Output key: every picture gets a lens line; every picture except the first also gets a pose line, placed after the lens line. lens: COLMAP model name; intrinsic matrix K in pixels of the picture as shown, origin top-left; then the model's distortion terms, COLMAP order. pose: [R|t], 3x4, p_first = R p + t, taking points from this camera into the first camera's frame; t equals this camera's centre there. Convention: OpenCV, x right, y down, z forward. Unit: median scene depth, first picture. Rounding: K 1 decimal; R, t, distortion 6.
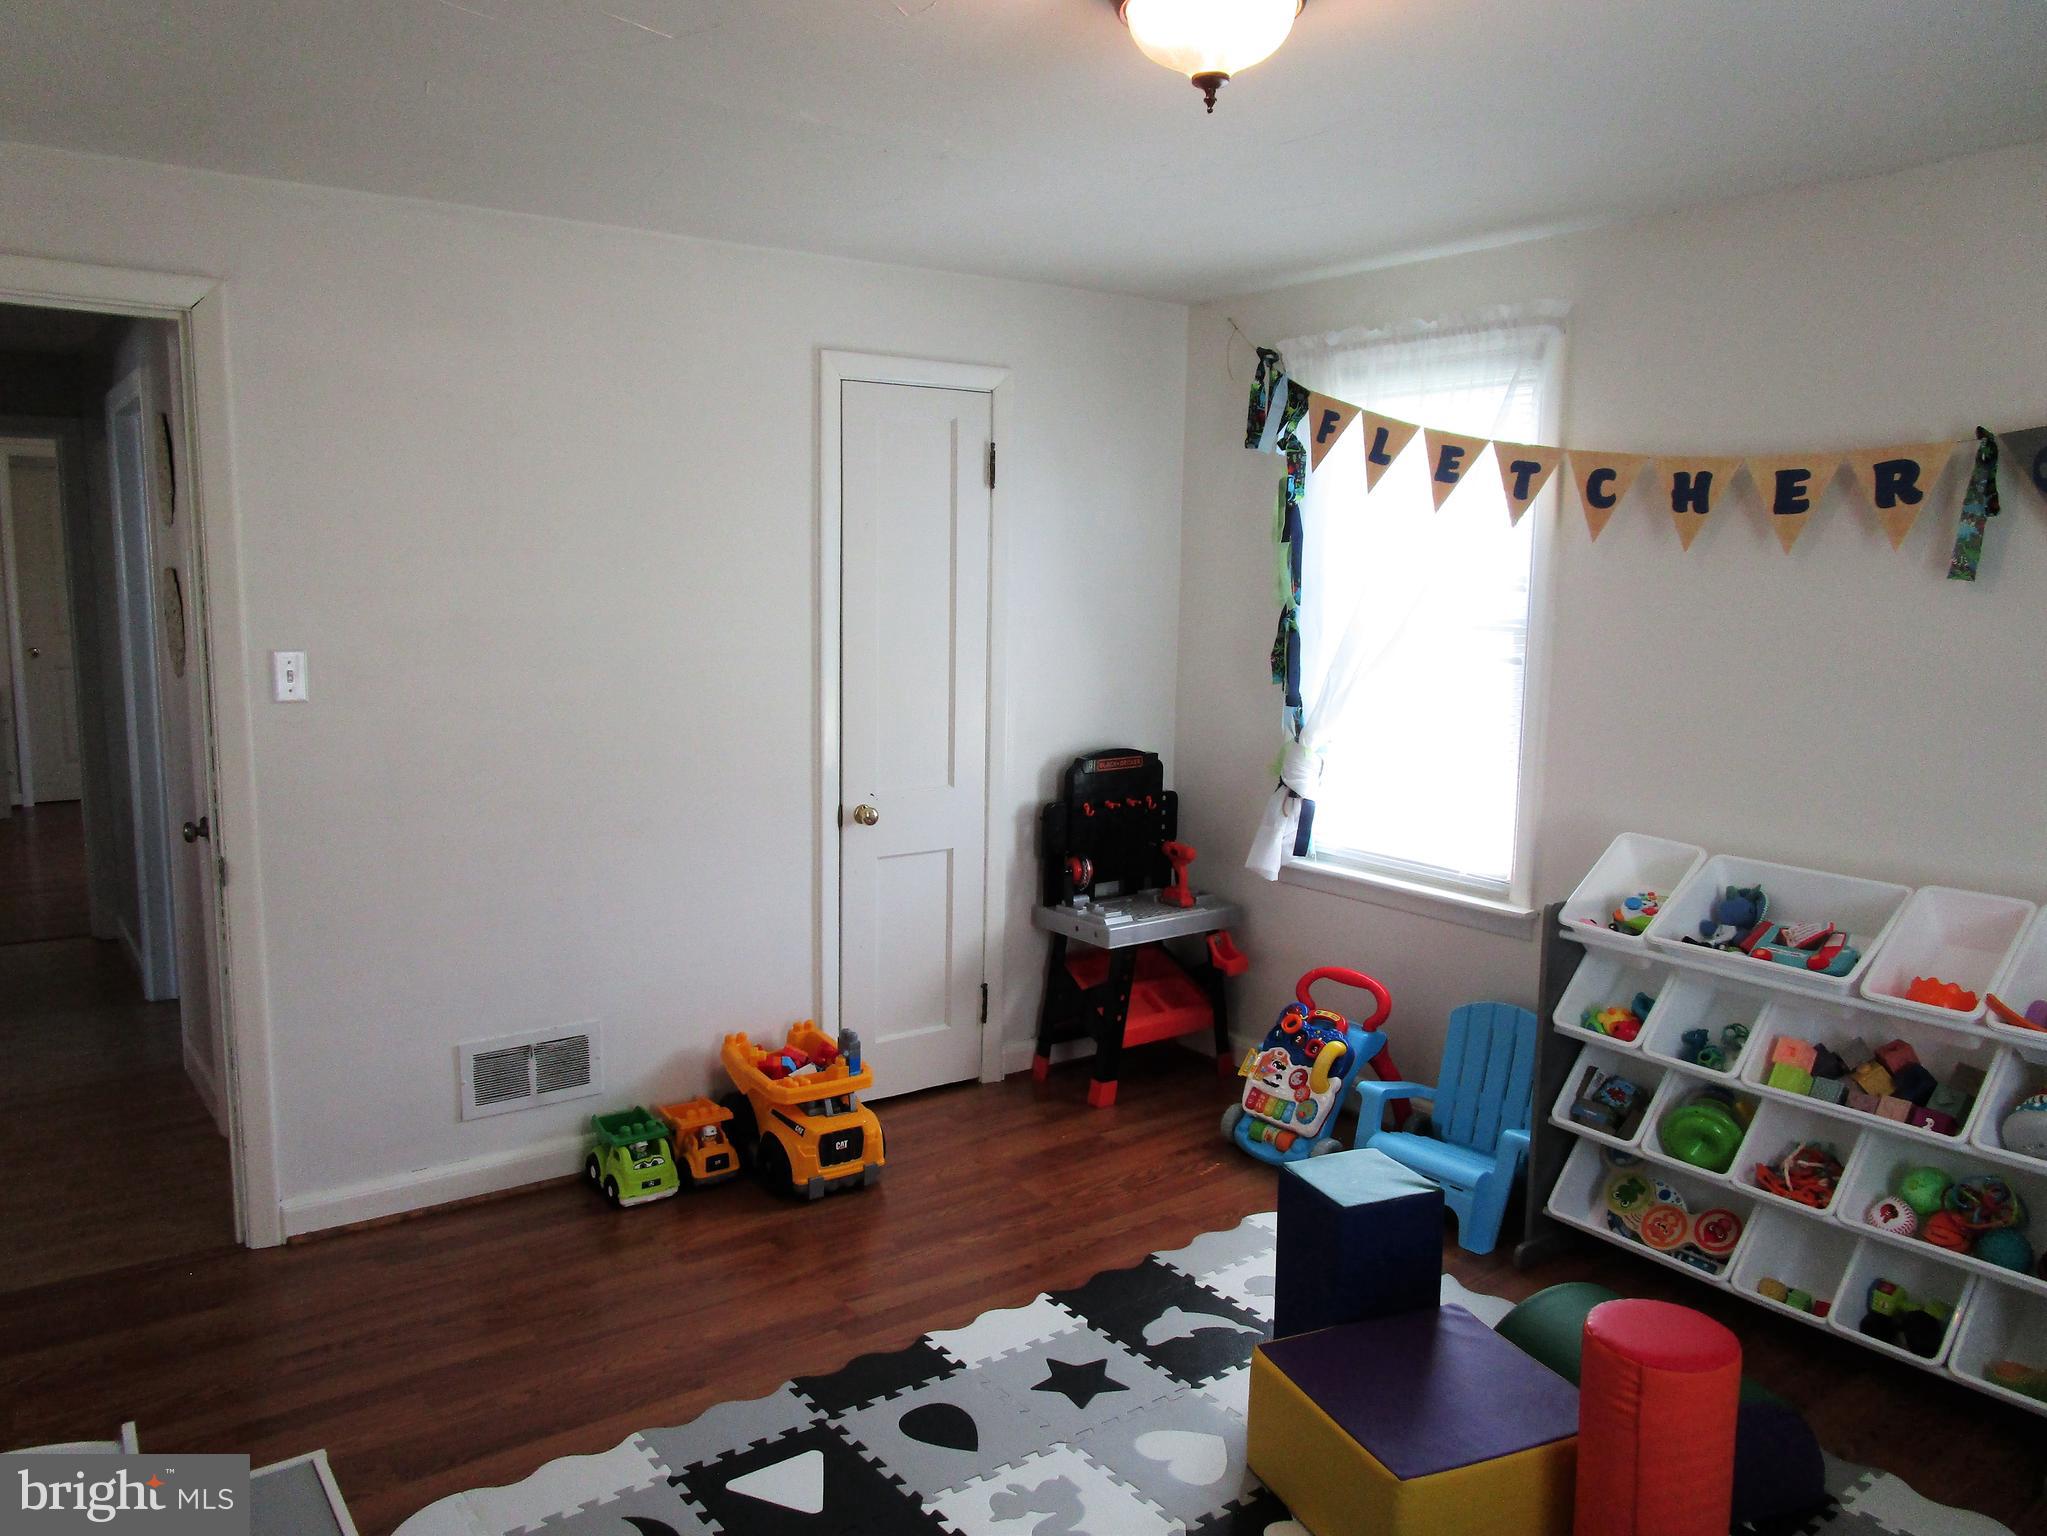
lens RADIAL K [[1548.5, 0, 1003.0], [0, 1548.5, 771.6], [0, 0, 1]] dist [-0.005834, 0.000427]
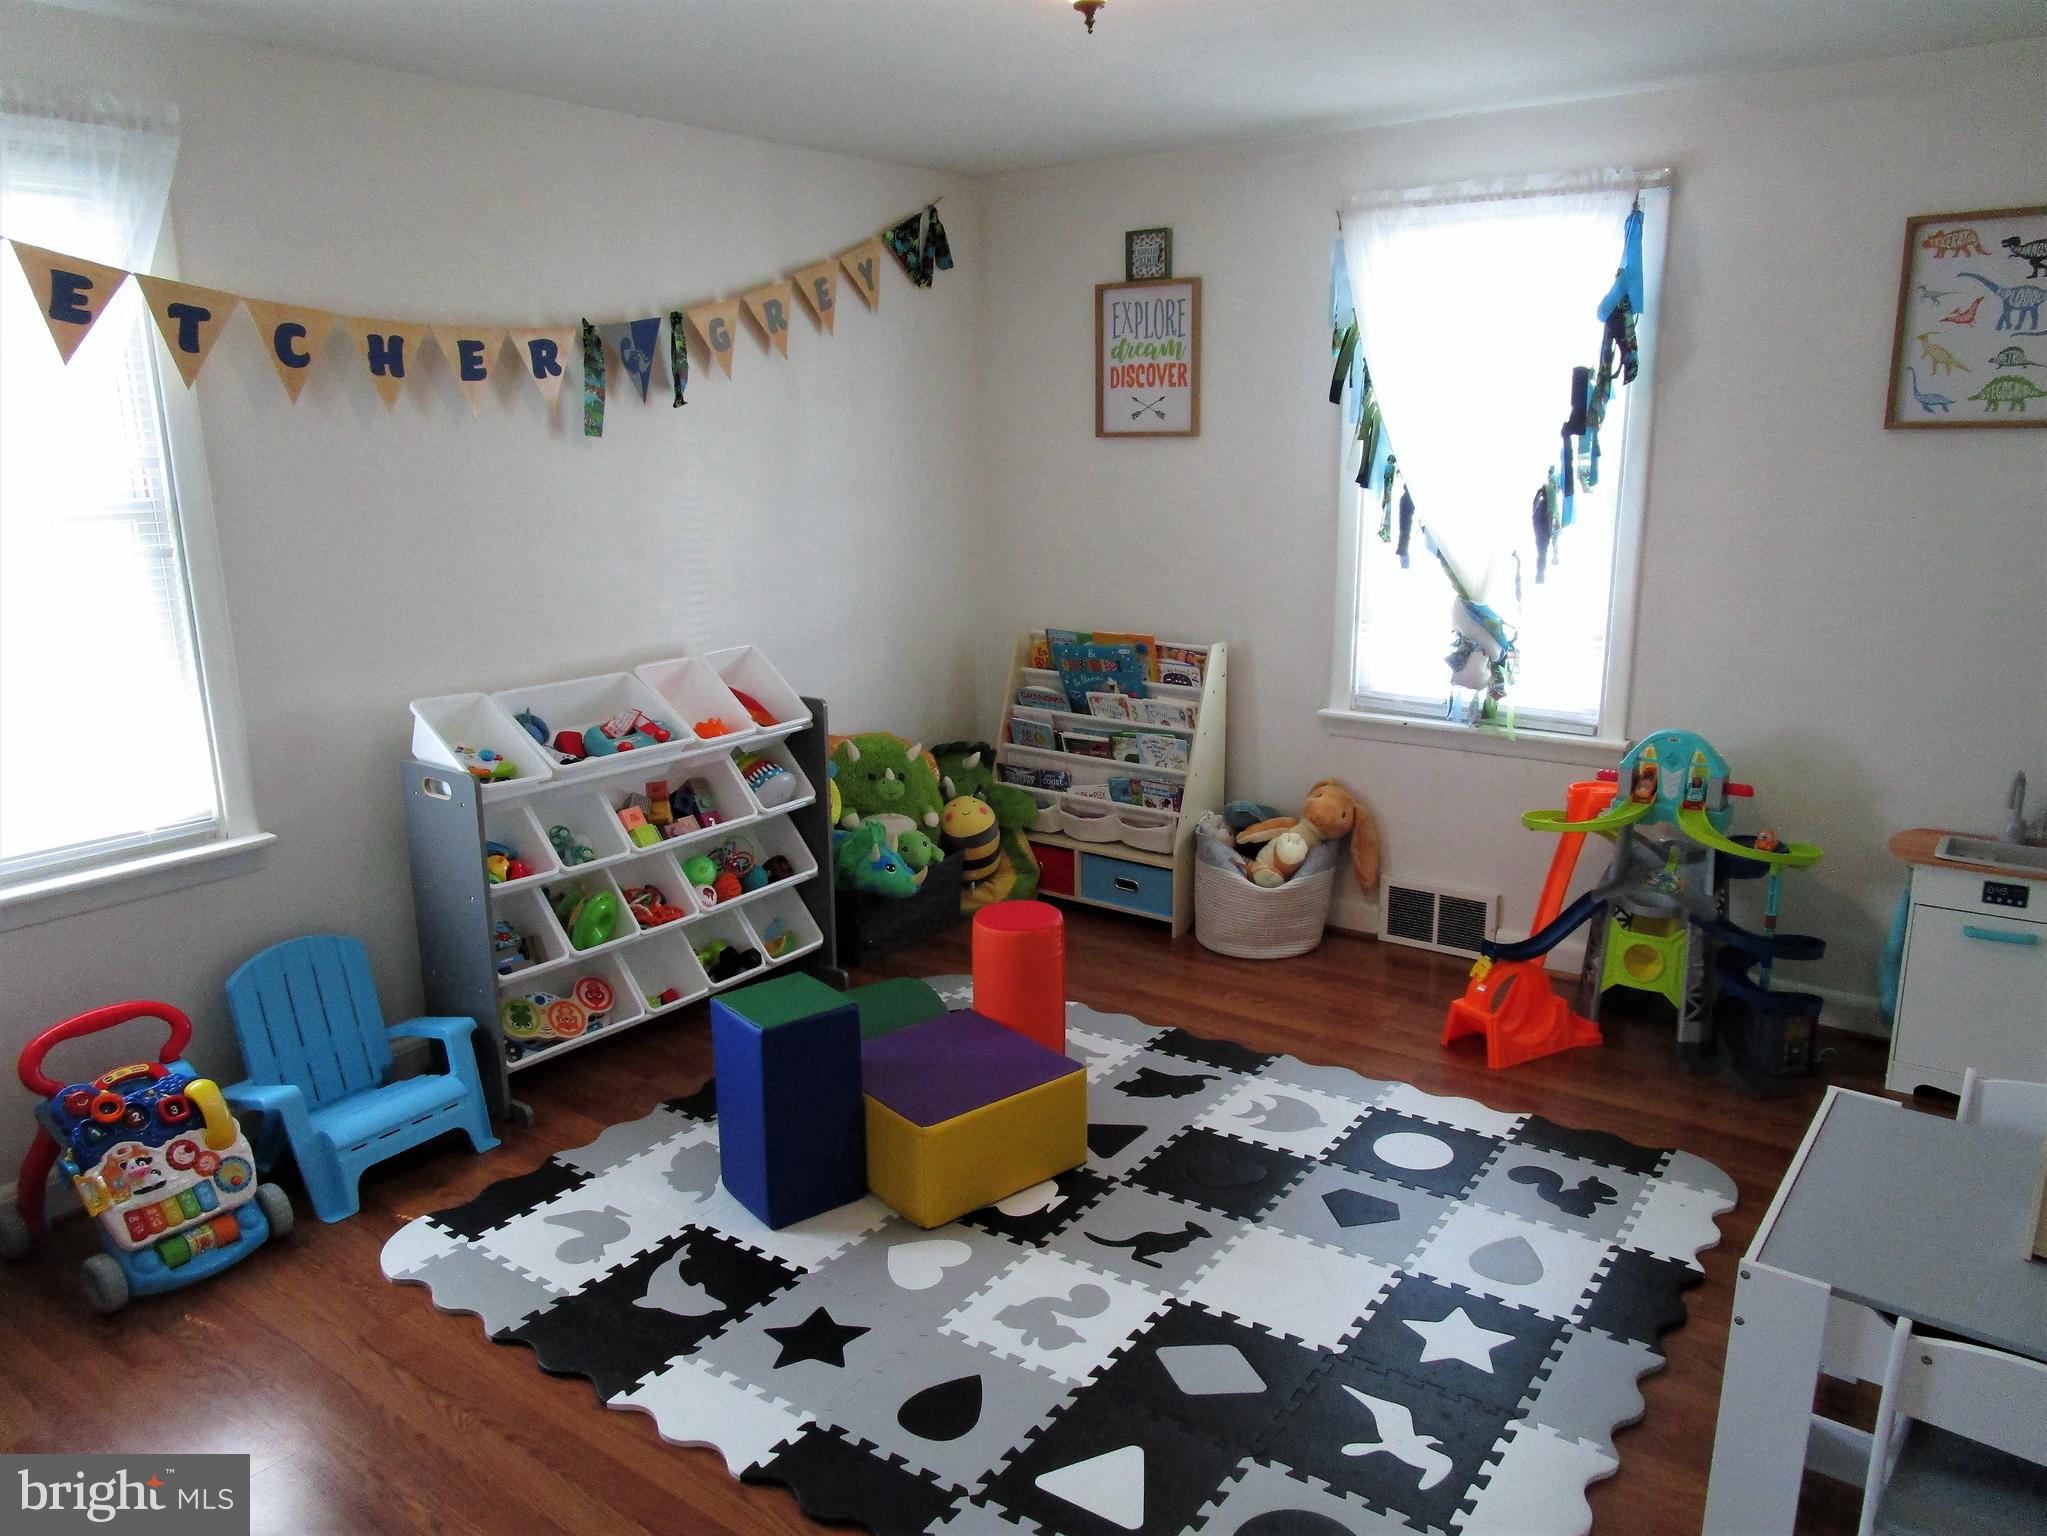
lens RADIAL K [[1509.9, 0, 1018.1], [0, 1509.9, 772.3], [0, 0, 1]] dist [-0.025396, 0.009404]
pose [[-0.321367, -0.216851, 0.921791, -0.659214], [0.135988, 0.952769, 0.271548, -0.133383], [-0.937140, 0.212619, -0.276699, 0.956070]]
